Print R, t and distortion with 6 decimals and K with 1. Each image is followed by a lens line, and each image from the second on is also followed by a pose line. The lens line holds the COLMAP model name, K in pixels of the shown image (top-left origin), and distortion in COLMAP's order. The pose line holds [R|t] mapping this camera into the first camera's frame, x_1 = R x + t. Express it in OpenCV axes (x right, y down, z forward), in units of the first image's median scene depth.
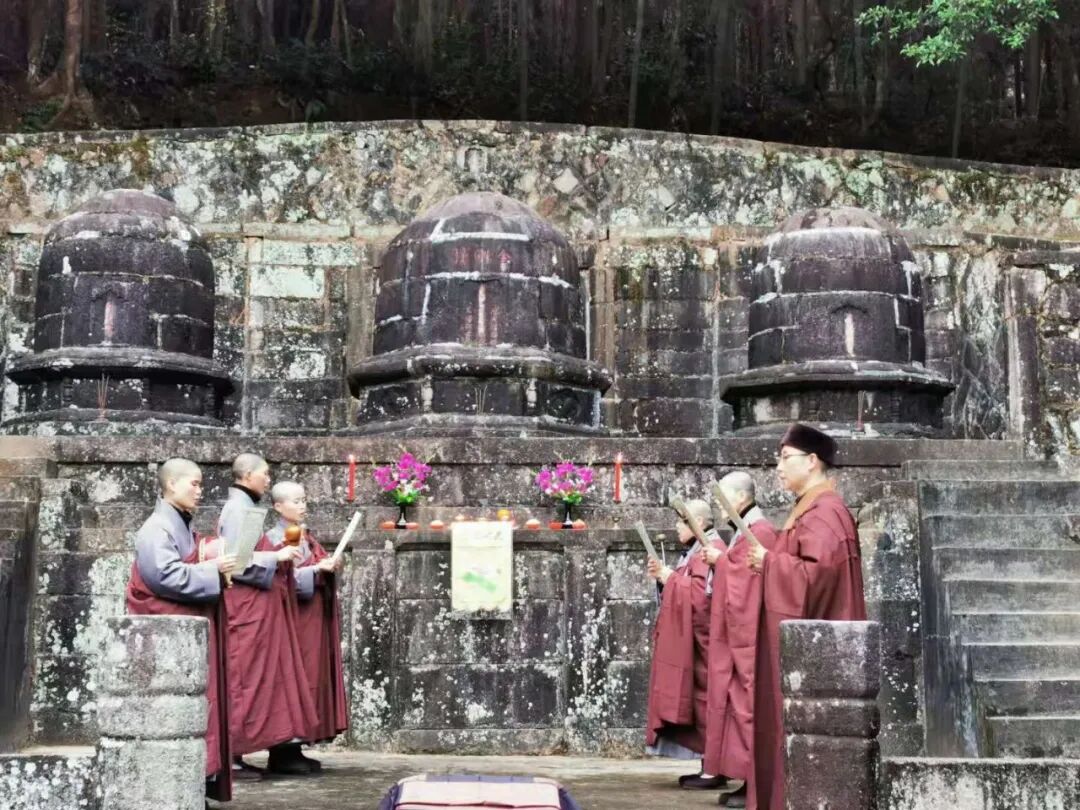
lens RADIAL K [[1276.0, 0, 540.0], [0, 1276.0, 405.0], [0, 0, 1]] dist [0.008250, 0.021495]
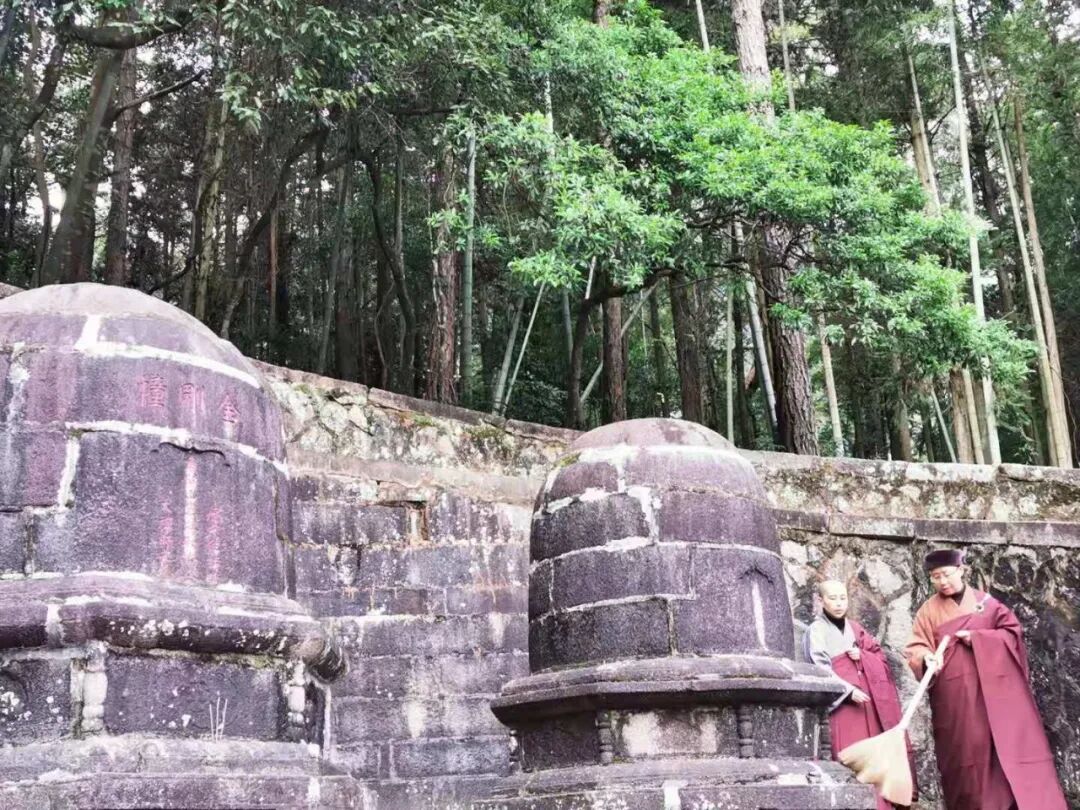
lens RADIAL K [[1276.0, 0, 540.0], [0, 1276.0, 405.0], [0, 0, 1]] dist [0.008250, 0.021495]
pose [[0.788462, 0.166435, 0.592138, -0.230847], [-0.035251, 0.973340, -0.226643, -0.008614], [-0.614073, 0.157826, 0.773308, 0.540407]]
